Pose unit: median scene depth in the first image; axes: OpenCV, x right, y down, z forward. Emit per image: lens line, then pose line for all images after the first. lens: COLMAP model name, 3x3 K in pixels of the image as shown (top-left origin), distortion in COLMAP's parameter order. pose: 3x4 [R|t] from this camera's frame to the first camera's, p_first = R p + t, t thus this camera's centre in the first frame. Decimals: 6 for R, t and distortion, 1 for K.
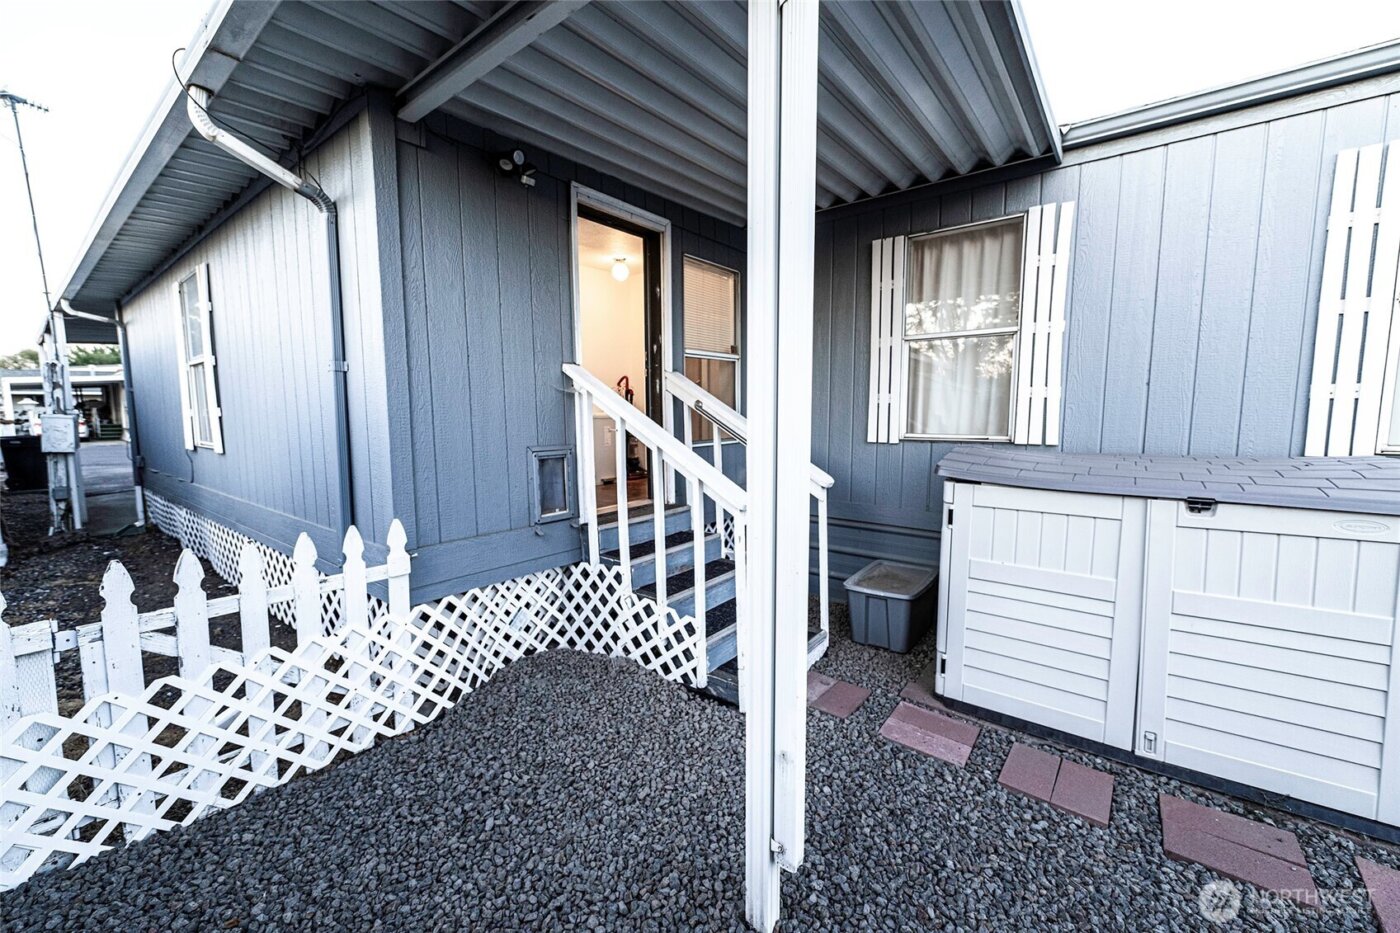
lens RADIAL K [[551.2, 0, 707.0], [0, 551.2, 465.3], [0, 0, 1]] dist [0.003336, -0.001853]
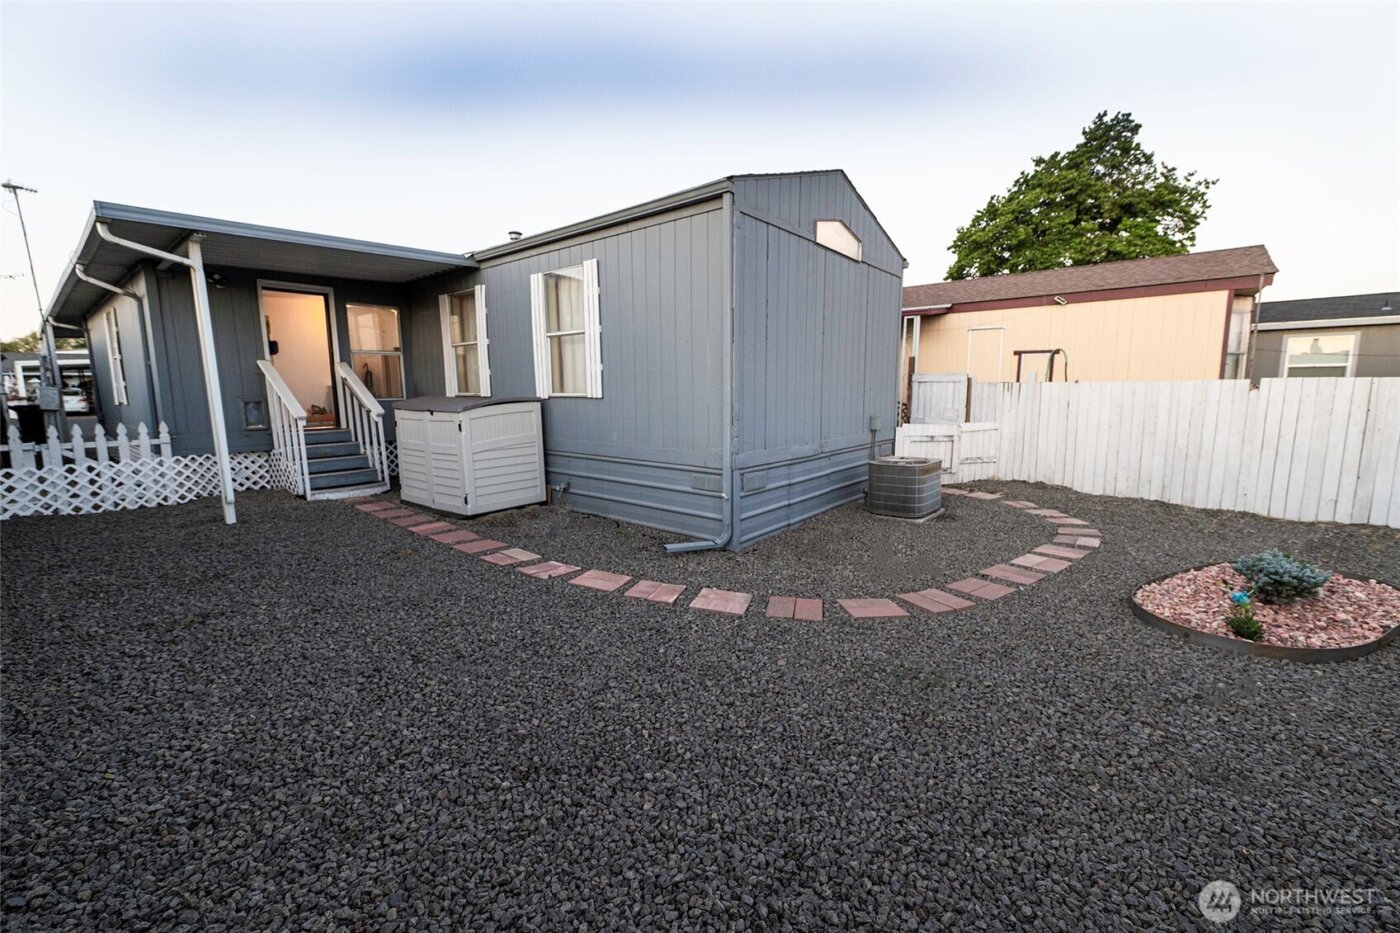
lens RADIAL K [[551.2, 0, 694.0], [0, 551.2, 463.4], [0, 0, 1]] dist [0.003336, -0.001853]
pose [[0.999774, -0.000025, -0.021241, 2.148939], [0.000752, 0.999415, 0.034203, 0.222001], [0.021227, -0.034211, 0.999189, -1.682057]]
